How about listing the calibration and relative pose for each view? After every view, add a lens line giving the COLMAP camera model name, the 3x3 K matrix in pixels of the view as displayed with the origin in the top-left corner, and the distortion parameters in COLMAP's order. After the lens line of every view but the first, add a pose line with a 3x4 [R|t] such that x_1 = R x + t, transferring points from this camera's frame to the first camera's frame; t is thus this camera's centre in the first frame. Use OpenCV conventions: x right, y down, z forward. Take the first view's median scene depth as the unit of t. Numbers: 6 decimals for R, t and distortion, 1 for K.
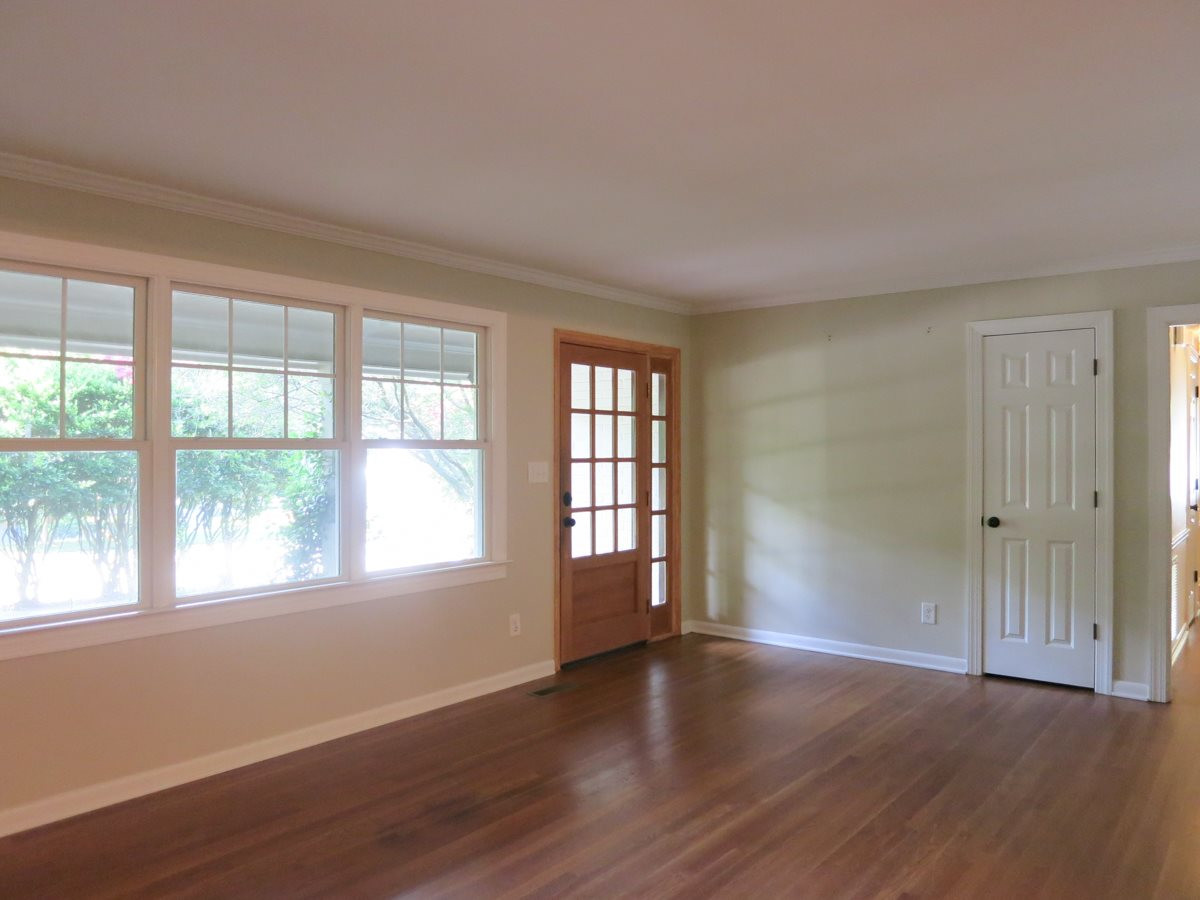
lens RADIAL K [[874.2, 0, 600.0], [0, 874.2, 450.0], [0, 0, 1]] dist [-0.036266, 0.000136]
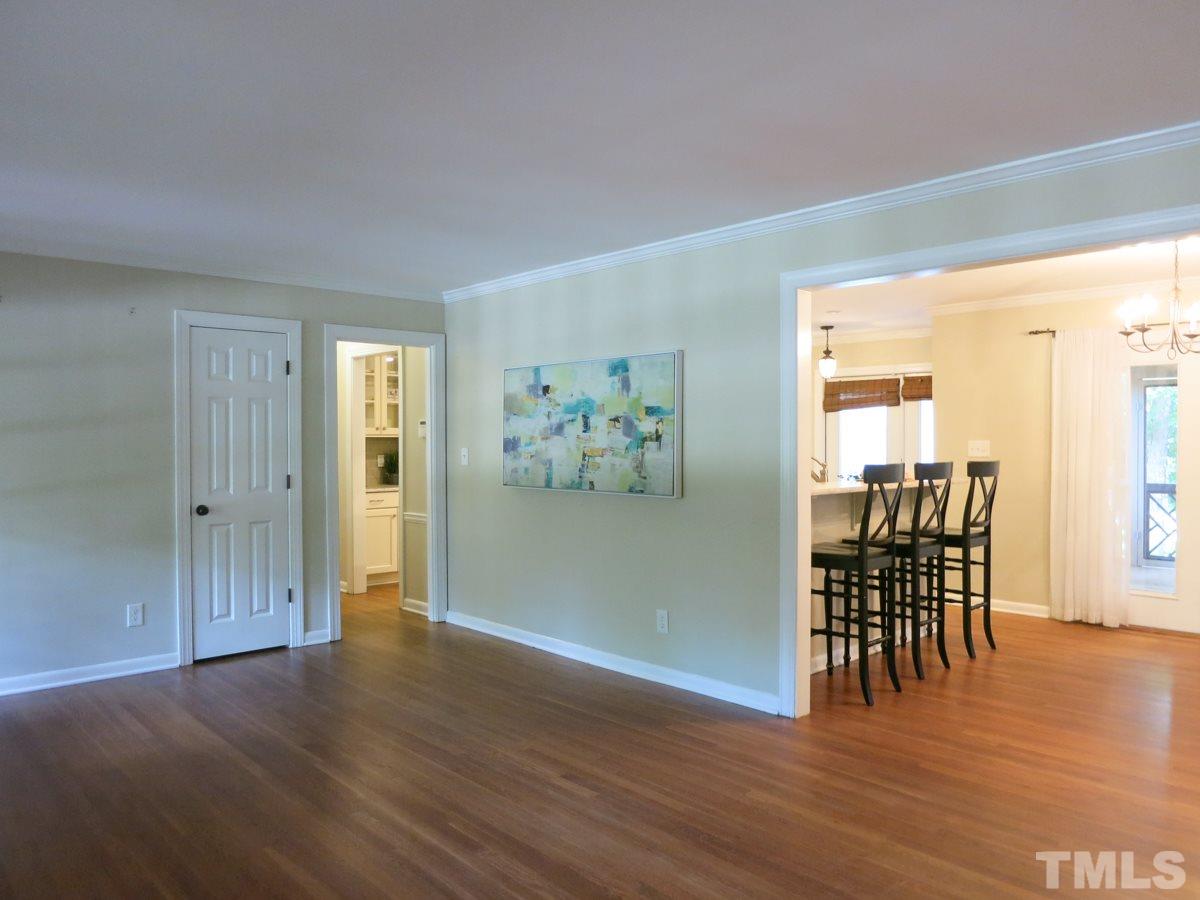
lens RADIAL K [[866.7, 0, 600.0], [0, 866.7, 450.0], [0, 0, 1]] dist [-0.009114, -0.044210]
pose [[0.138572, -0.012184, 0.990277, -0.495371], [0.002930, 0.999925, 0.011893, 0.001690], [-0.990348, 0.001253, 0.138598, 0.403127]]
